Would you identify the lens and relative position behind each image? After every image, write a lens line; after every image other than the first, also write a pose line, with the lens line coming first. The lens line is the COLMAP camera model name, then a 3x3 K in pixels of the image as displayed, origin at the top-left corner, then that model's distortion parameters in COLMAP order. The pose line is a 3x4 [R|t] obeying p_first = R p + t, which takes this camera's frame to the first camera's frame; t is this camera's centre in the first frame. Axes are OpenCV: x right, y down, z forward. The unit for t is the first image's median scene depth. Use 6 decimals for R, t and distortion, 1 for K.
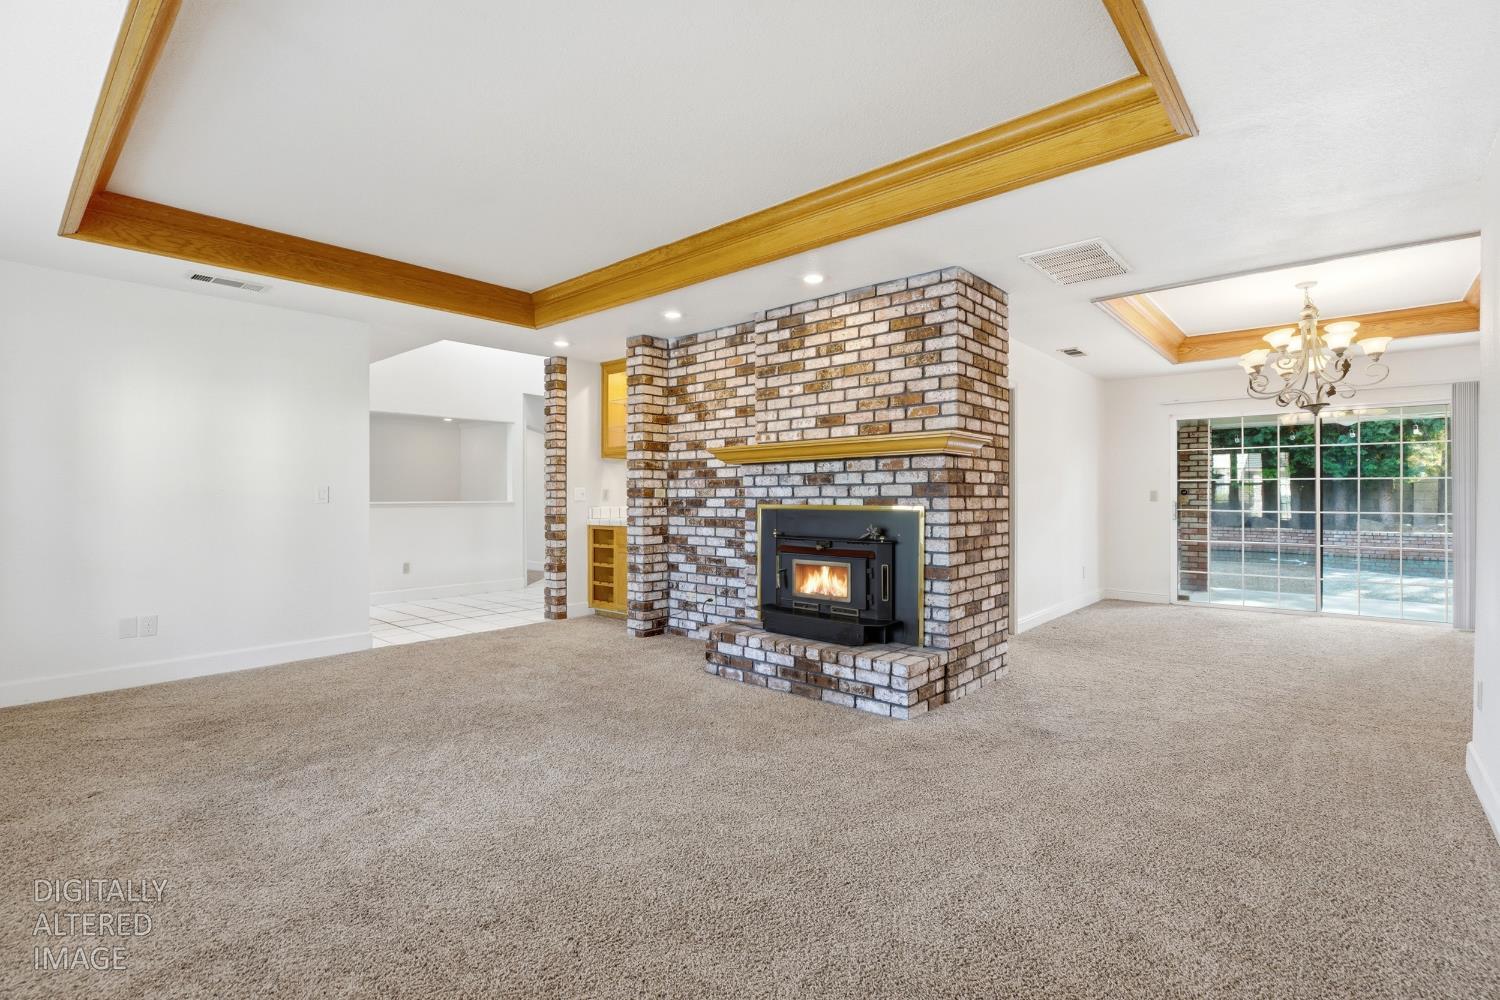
lens RADIAL K [[683.1, 0, 757.8], [0, 683.1, 494.7], [0, 0, 1]] dist [-0.008547, 0.002095]
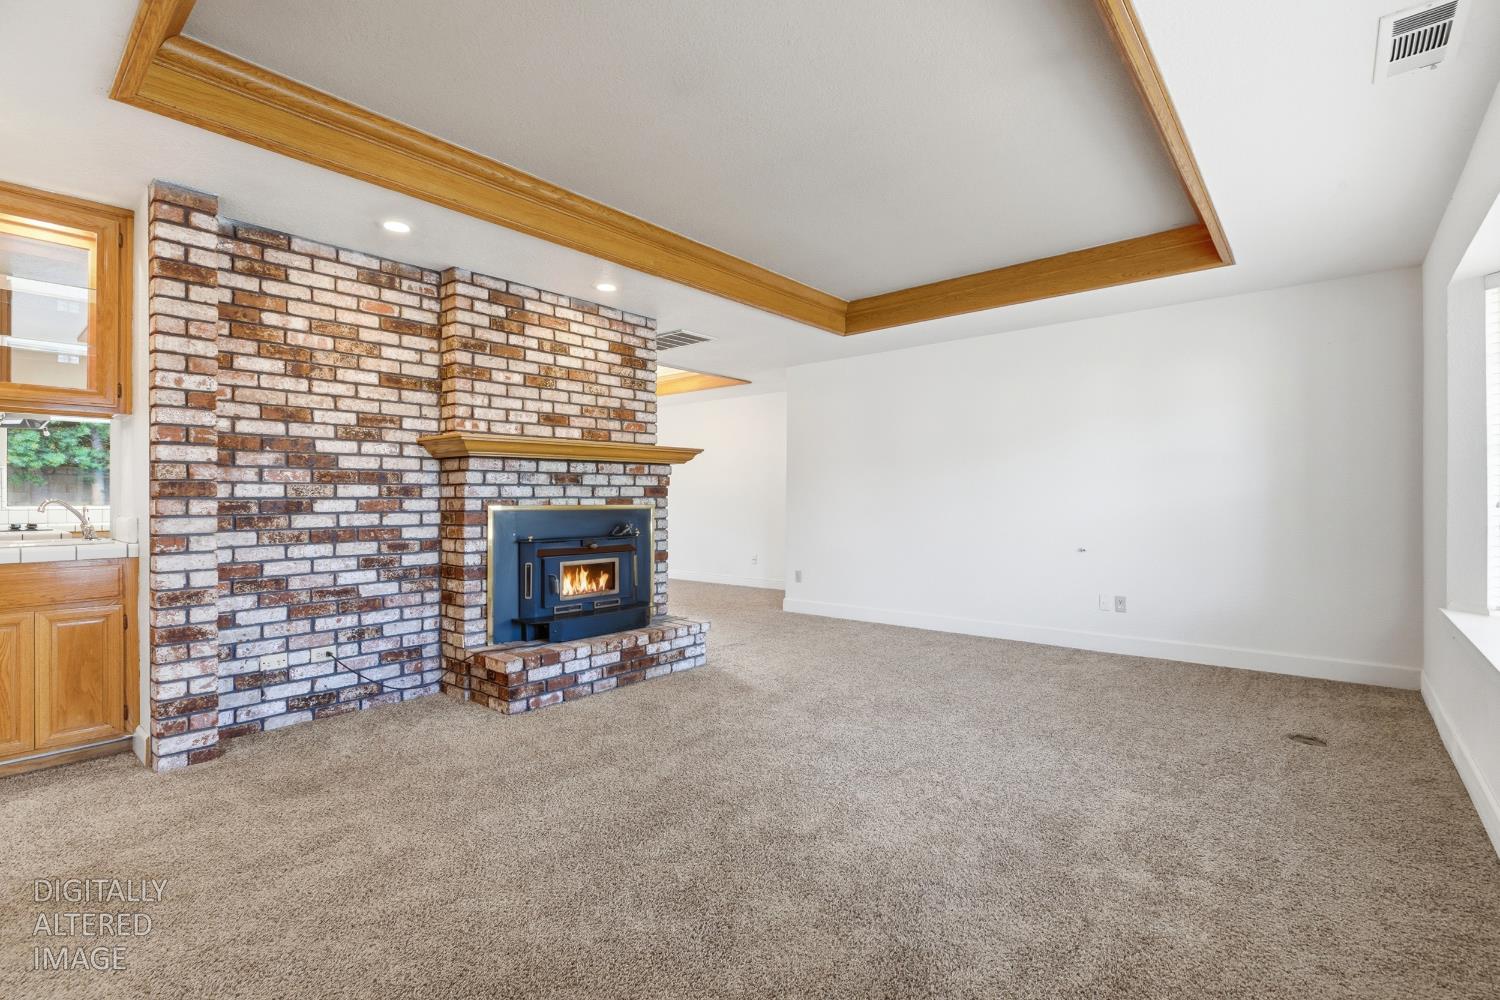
lens RADIAL K [[683.1, 0, 749.8], [0, 683.1, 496.1], [0, 0, 1]] dist [-0.008547, 0.002095]
pose [[-0.007152, 0.004844, 0.999963, -0.836187], [-0.000046, 0.999988, -0.004845, 0.006258], [-0.999974, -0.000080, -0.007152, 0.687474]]
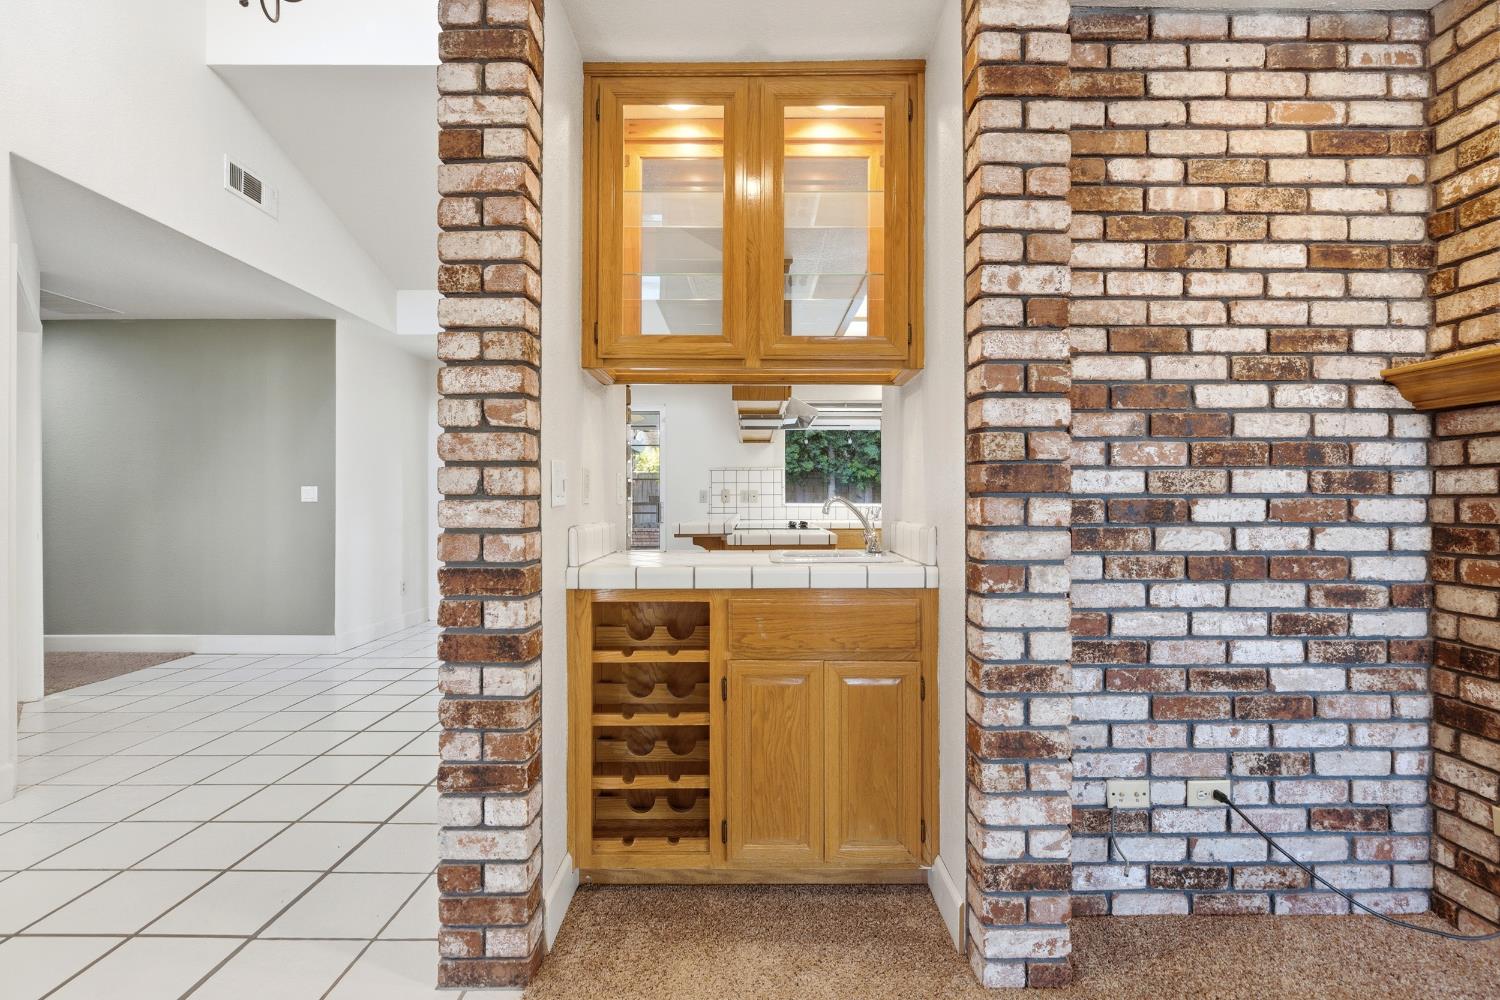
lens RADIAL K [[683.1, 0, 760.2], [0, 683.1, 496.5], [0, 0, 1]] dist [-0.008547, 0.002095]
pose [[0.753549, 0.003540, 0.657383, -0.534683], [-0.003432, 0.999993, -0.001452, 0.006914], [-0.657383, -0.001162, 0.753556, 1.027216]]
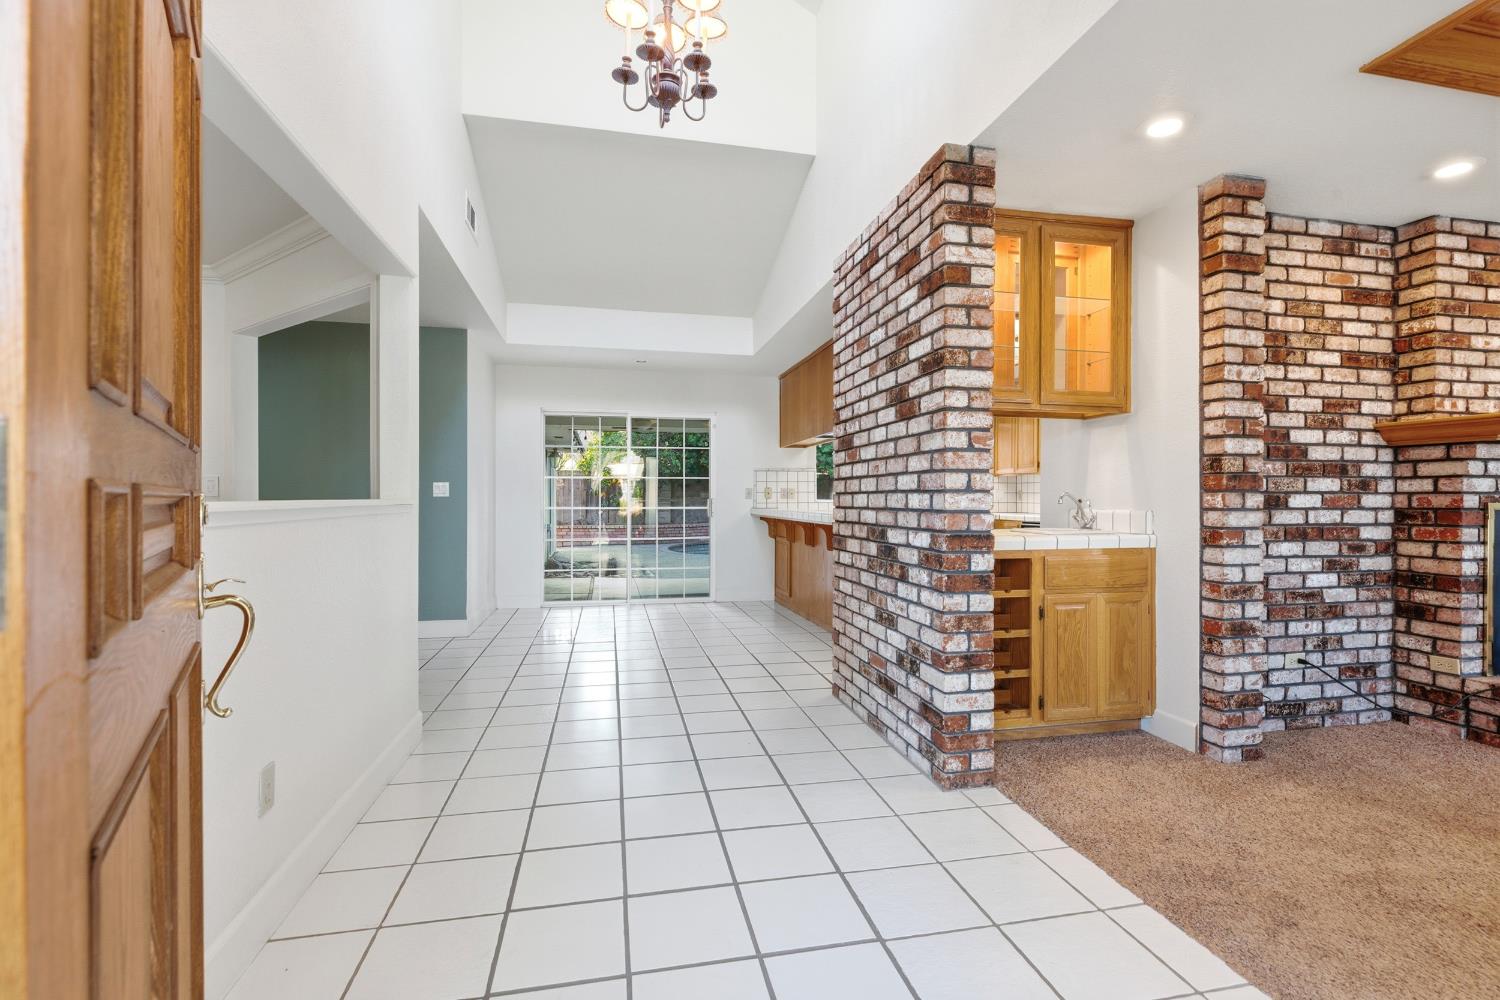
lens RADIAL K [[683.1, 0, 754.3], [0, 683.1, 498.2], [0, 0, 1]] dist [-0.008547, 0.002095]
pose [[0.599575, 0.002257, 0.800315, -0.968702], [-0.006421, 0.999977, 0.001991, 0.013007], [-0.800293, -0.006332, 0.599576, 1.179630]]
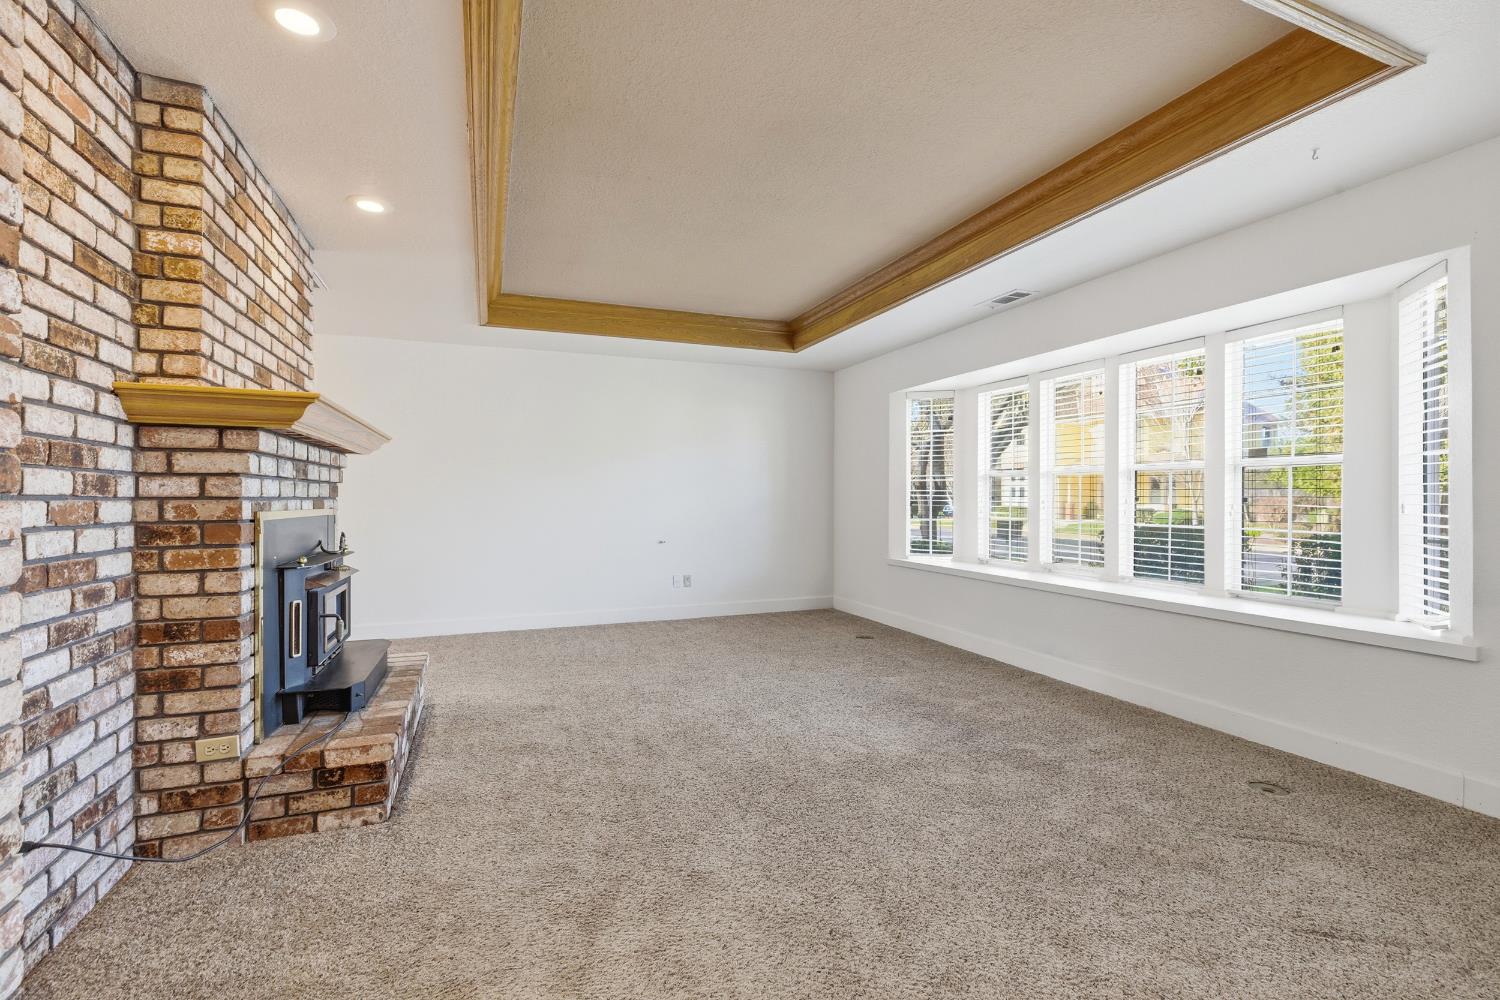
lens RADIAL K [[683.1, 0, 750.4], [0, 683.1, 500.1], [0, 0, 1]] dist [-0.008547, 0.002095]
pose [[-0.884336, 0.000128, 0.466851, -0.553016], [-0.001217, 0.999996, -0.002579, 0.006579], [-0.466850, -0.002848, -0.884332, 1.275554]]
